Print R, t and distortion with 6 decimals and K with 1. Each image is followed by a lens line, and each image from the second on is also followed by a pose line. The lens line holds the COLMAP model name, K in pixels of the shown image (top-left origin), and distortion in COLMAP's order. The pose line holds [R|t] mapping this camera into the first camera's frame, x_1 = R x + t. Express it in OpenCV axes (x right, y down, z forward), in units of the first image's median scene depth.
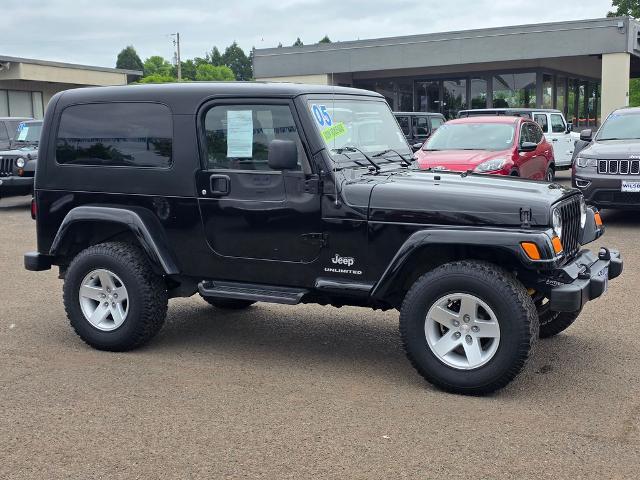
lens RADIAL K [[850.7, 0, 311.7], [0, 850.7, 235.0], [0, 0, 1]] dist [0.195764, -0.519139]
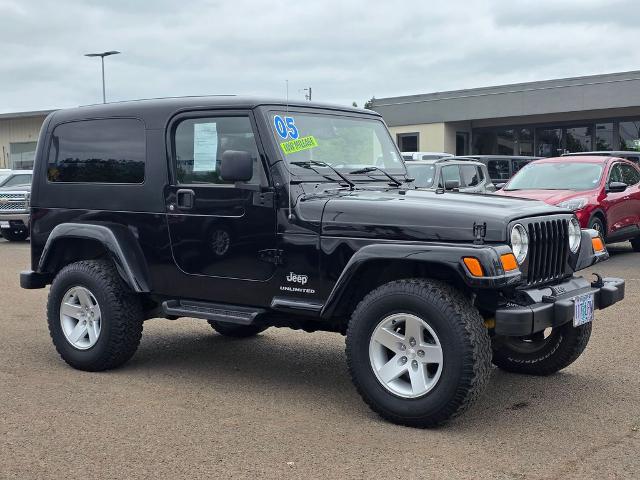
lens RADIAL K [[850.7, 0, 311.7], [0, 850.7, 235.0], [0, 0, 1]] dist [0.195764, -0.519139]
pose [[0.987314, 0.015709, -0.157999, 0.194916], [-0.025447, 0.997886, -0.059800, 0.036891], [0.156726, 0.063062, 0.985627, 0.068867]]
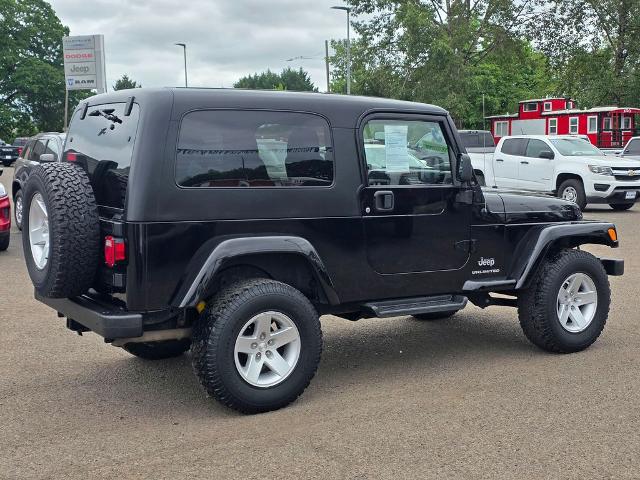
lens RADIAL K [[850.7, 0, 311.7], [0, 850.7, 235.0], [0, 0, 1]] dist [0.195764, -0.519139]
pose [[0.497534, -0.068922, 0.864702, -1.023912], [0.100321, 0.994721, 0.021563, -0.051546], [-0.861624, 0.076019, 0.501822, 0.609476]]
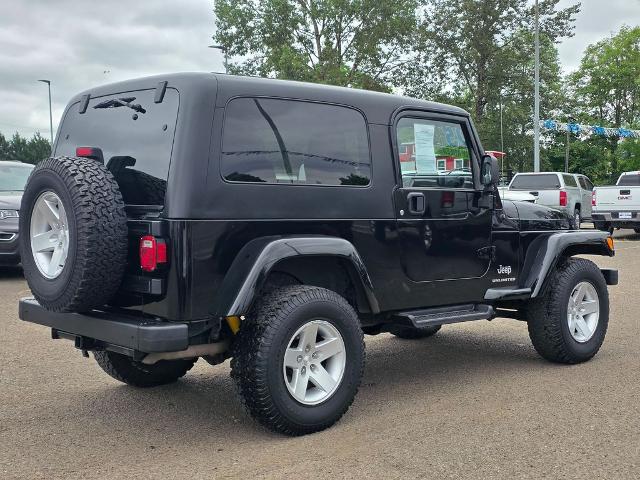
lens RADIAL K [[846.6, 0, 320.0], [0, 846.6, 240.0], [0, 0, 1]] dist [0.206657, -0.550162]
pose [[0.342349, -0.033821, 0.938964, -1.033425], [0.112280, 0.993663, -0.005147, -0.028064], [-0.932840, 0.107189, 0.343977, 0.816216]]
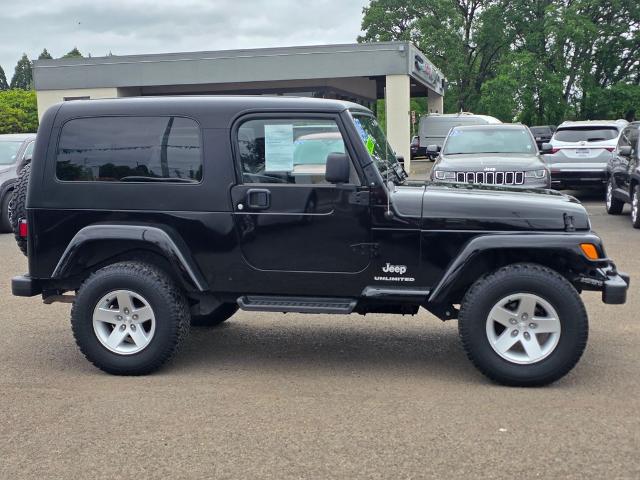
lens RADIAL K [[846.6, 0, 320.0], [0, 846.6, 240.0], [0, 0, 1]] dist [0.206657, -0.550162]
pose [[0.959344, -0.033504, 0.280245, -0.330342], [0.036737, 0.999305, -0.006288, -0.001977], [-0.279839, 0.016327, 0.959908, 0.028176]]
